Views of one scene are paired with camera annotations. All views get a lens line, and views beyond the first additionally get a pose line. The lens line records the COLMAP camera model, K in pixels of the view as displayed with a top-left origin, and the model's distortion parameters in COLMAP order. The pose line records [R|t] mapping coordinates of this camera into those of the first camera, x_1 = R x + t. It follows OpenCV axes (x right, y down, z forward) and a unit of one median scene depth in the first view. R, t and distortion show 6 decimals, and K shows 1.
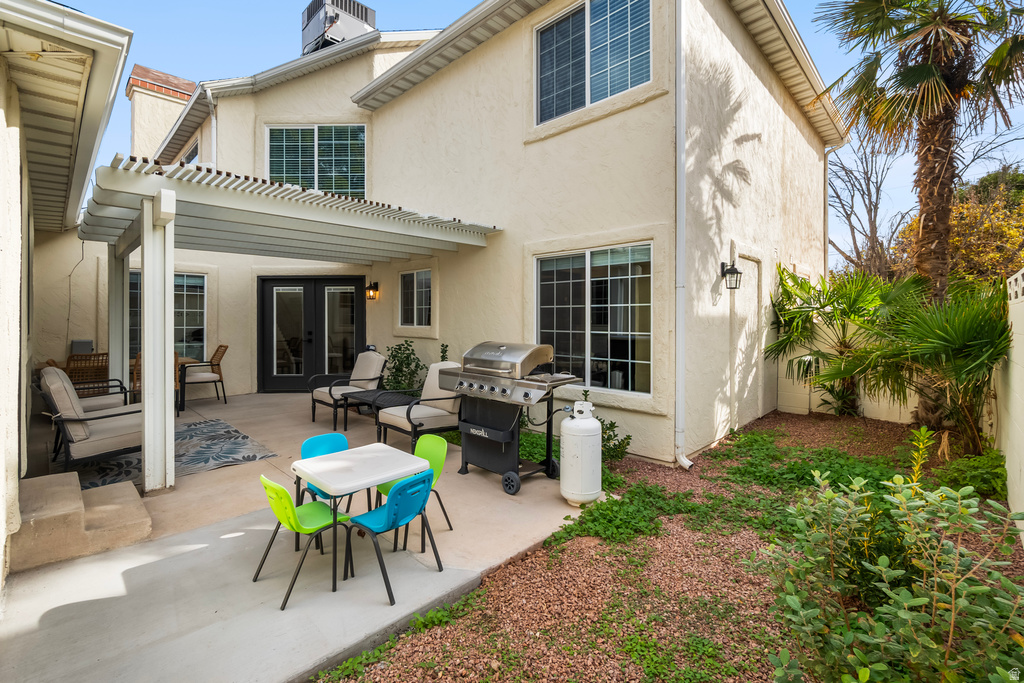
lens RADIAL K [[439.8, 0, 505.3], [0, 439.8, 319.1], [0, 0, 1]] dist [-0.007729, 0.002217]
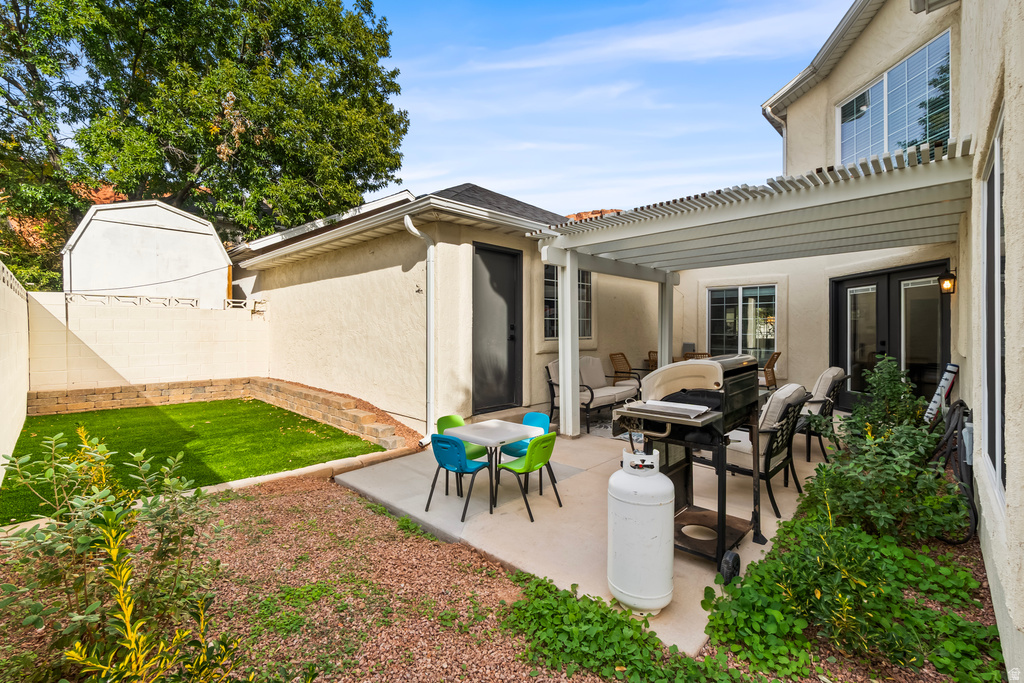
lens RADIAL K [[439.8, 0, 511.5], [0, 439.8, 337.4], [0, 0, 1]] dist [-0.007729, 0.002217]
pose [[0.022760, 0.011314, -0.999677, 0.402300], [0.004955, 0.999922, 0.011429, 0.011524], [0.999729, -0.005213, 0.022702, 0.403080]]
